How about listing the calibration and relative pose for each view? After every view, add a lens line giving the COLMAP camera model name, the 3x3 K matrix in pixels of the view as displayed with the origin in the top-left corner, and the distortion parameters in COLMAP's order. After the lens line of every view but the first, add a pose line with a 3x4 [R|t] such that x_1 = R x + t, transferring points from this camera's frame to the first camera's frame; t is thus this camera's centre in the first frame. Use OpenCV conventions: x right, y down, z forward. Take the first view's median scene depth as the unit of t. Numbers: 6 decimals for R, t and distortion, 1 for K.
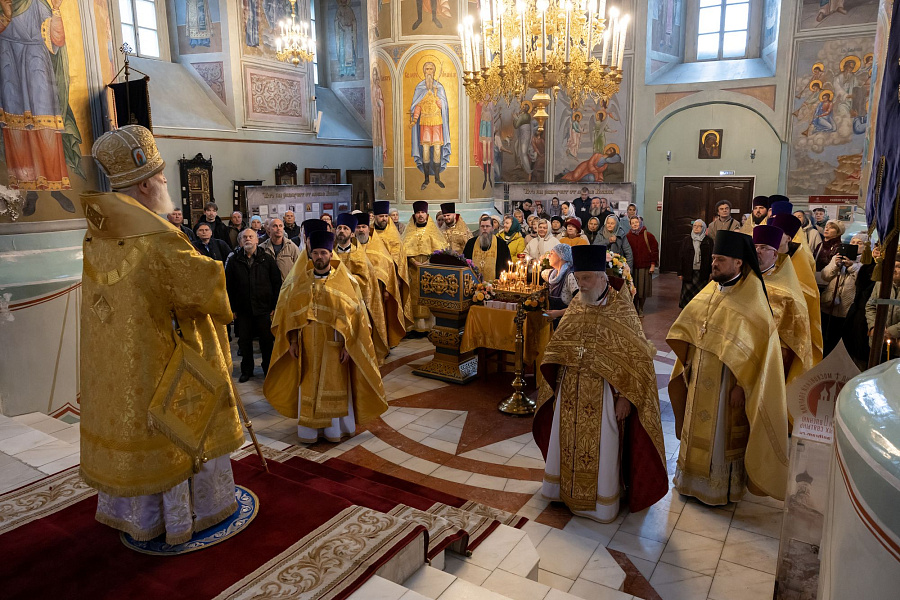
lens RADIAL K [[613.5, 0, 449.4], [0, 613.5, 298.0], [0, 0, 1]] dist [-0.025472, 0.005584]
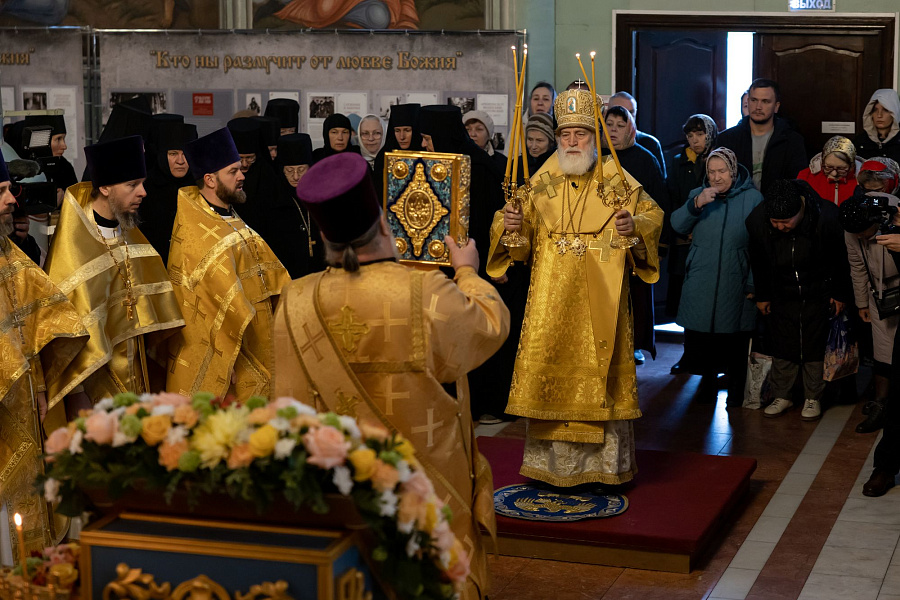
lens RADIAL K [[1891.5, 0, 450.0], [0, 1891.5, 300.0], [0, 0, 1]] dist [-0.040689, 0.017004]
pose [[0.974134, -0.035161, 0.223221, 0.071369], [0.040600, 0.998979, -0.019823, -0.050607], [-0.222296, 0.028373, 0.974566, 0.149445]]
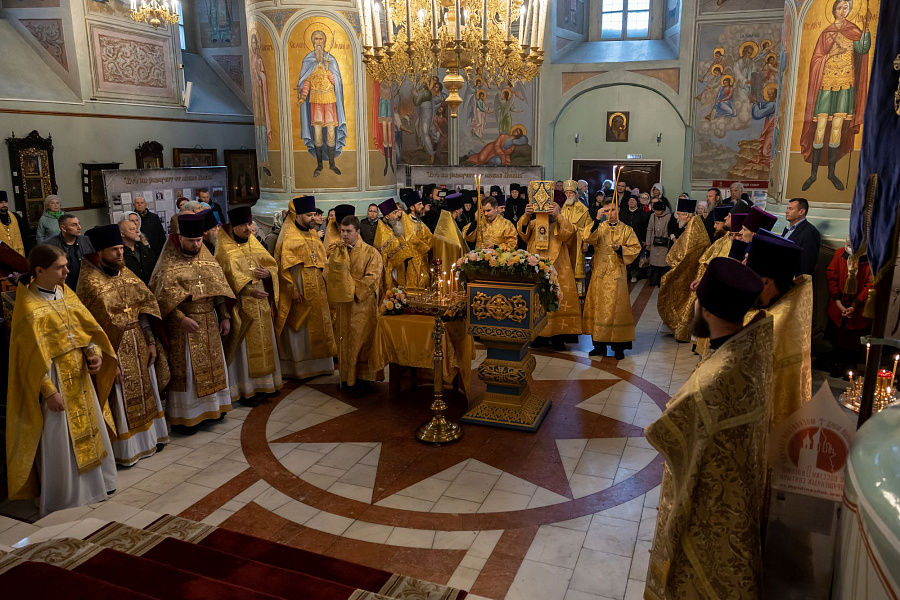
lens RADIAL K [[641.4, 0, 475.1], [0, 641.4, 290.7], [0, 0, 1]] dist [-0.026950, 0.008431]
pose [[0.979620, -0.035471, 0.197701, -0.005830], [0.031951, 0.999270, 0.020967, -0.021946], [-0.198300, -0.014223, 0.980038, 0.046703]]
